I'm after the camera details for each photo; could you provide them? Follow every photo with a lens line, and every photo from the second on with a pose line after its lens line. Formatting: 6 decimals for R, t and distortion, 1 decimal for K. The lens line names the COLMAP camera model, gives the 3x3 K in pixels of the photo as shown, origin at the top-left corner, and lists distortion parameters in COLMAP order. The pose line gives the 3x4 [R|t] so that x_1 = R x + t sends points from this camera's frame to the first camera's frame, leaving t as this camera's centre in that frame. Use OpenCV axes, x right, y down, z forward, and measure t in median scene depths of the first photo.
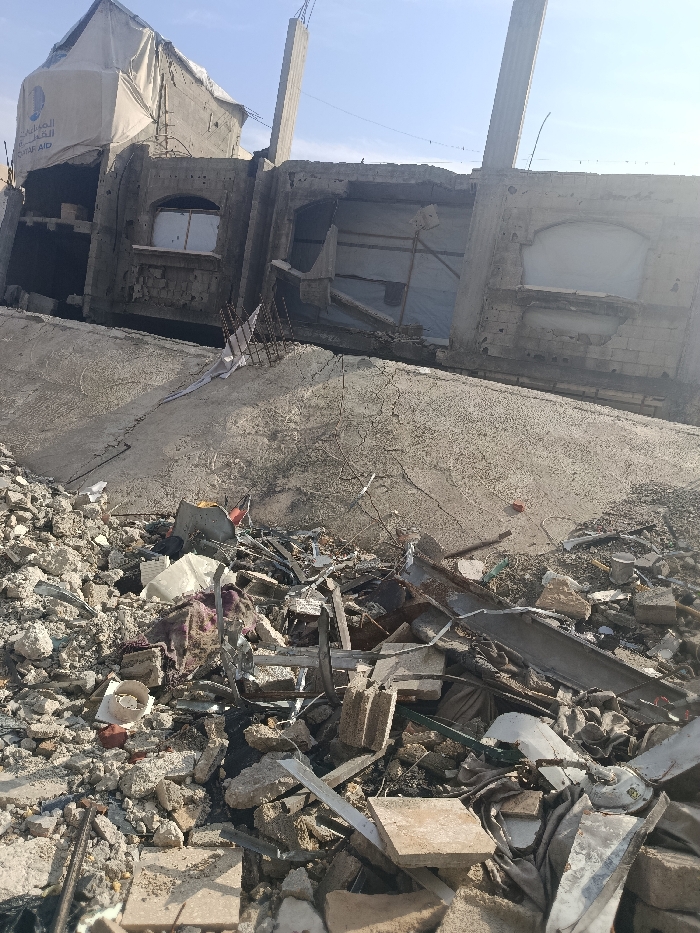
lens RADIAL K [[636.3, 0, 349.1], [0, 636.3, 468.9], [0, 0, 1]] dist [-0.002959, -0.010478]
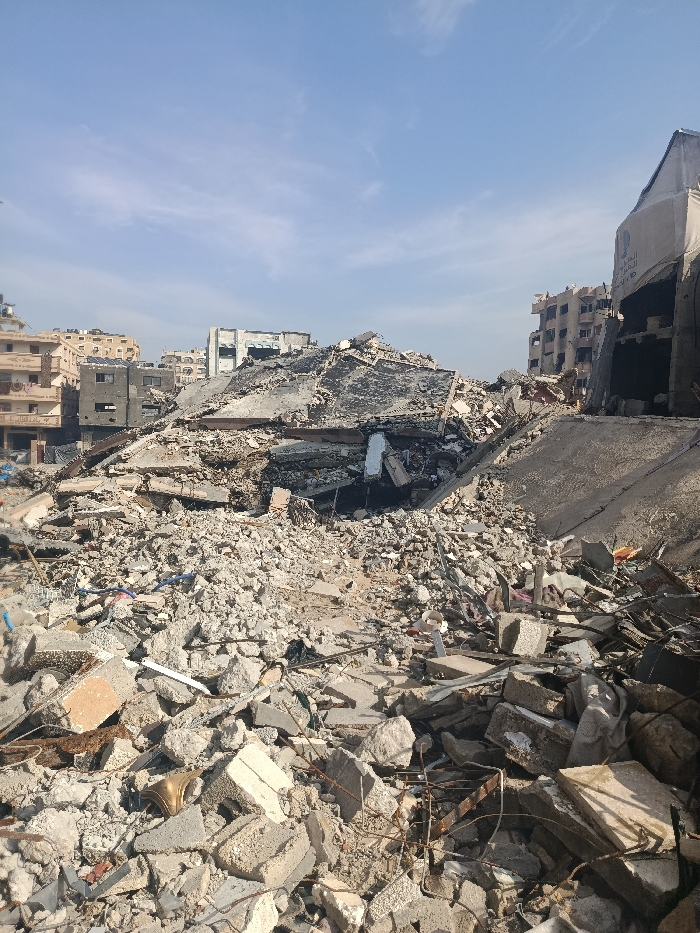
lens RADIAL K [[636.3, 0, 351.7], [0, 636.3, 466.7], [0, 0, 1]] dist [-0.002959, -0.010478]
pose [[0.551282, -0.096563, -0.828712, 0.178988], [-0.044909, 0.988405, -0.145046, 0.036490], [0.833109, 0.117178, 0.540554, -0.030814]]
